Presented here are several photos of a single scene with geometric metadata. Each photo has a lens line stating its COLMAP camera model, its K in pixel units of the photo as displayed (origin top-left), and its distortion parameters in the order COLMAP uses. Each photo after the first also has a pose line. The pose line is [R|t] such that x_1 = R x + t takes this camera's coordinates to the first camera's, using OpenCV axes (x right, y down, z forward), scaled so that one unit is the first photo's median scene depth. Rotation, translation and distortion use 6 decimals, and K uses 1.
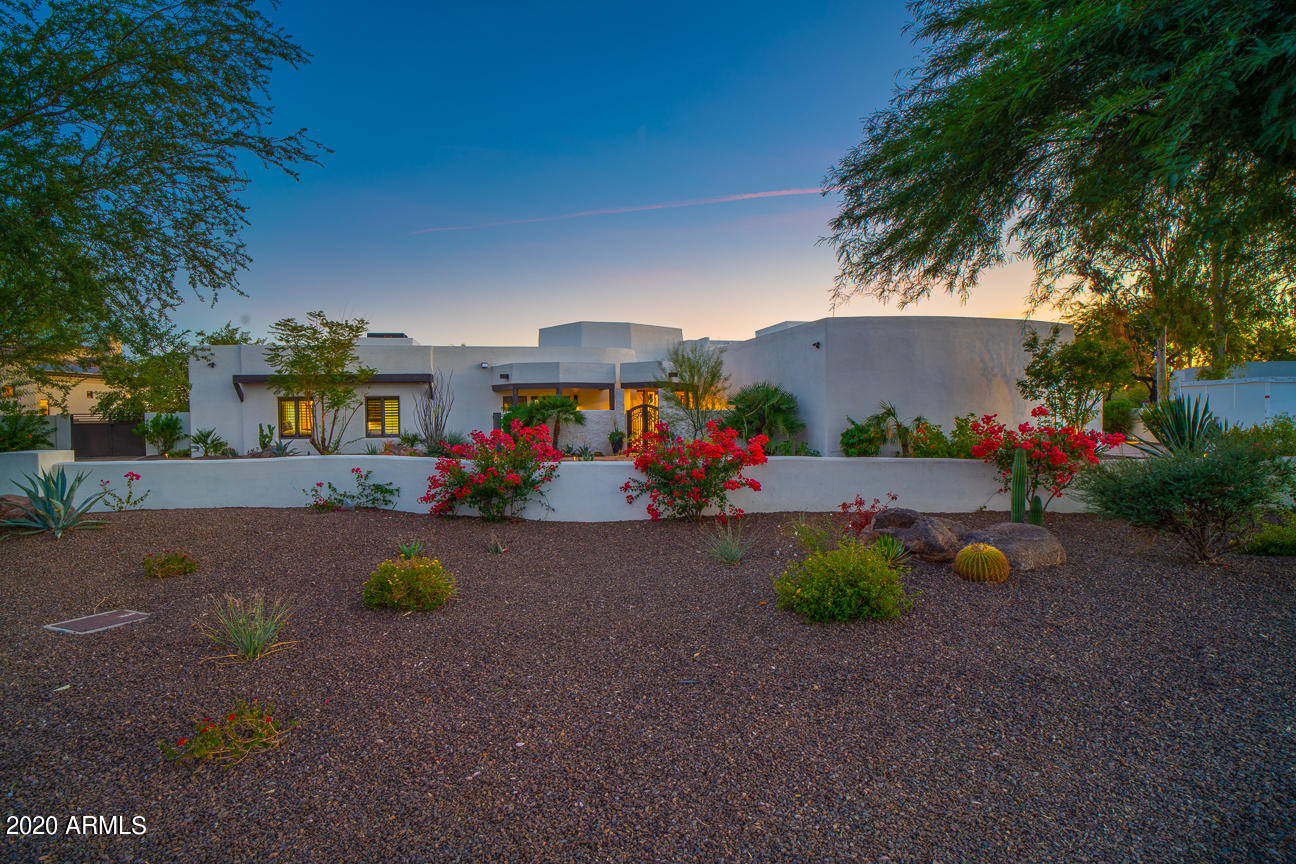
lens RADIAL K [[671.7, 0, 648.0], [0, 671.7, 432.0], [0, 0, 1]] dist [-0.068266, 0.033617]
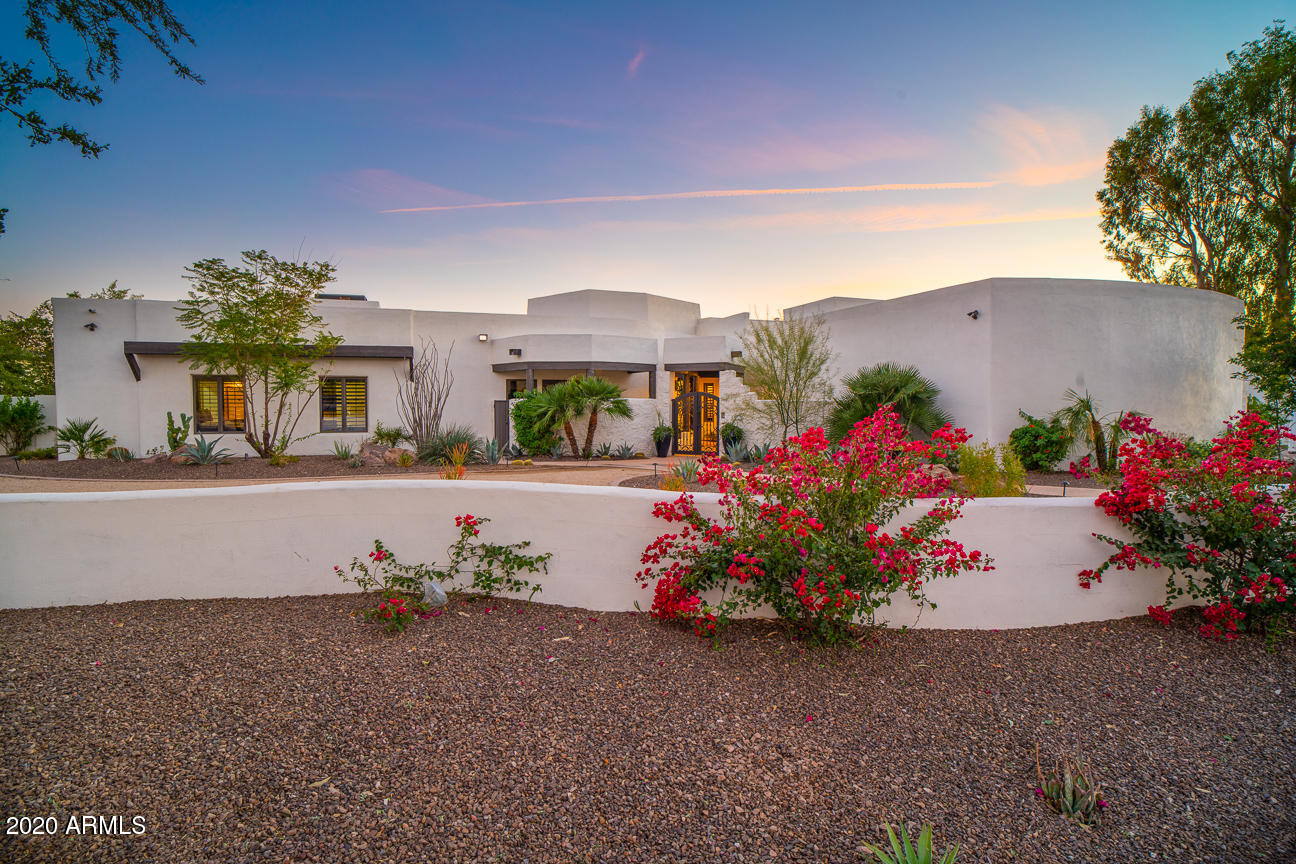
lens RADIAL K [[671.7, 0, 648.0], [0, 671.7, 432.0], [0, 0, 1]] dist [-0.068266, 0.033617]
pose [[0.992403, 0.005529, 0.122905, -0.169321], [-0.006817, 0.999926, 0.010061, -0.002029], [-0.122841, -0.010822, 0.992367, 0.251696]]
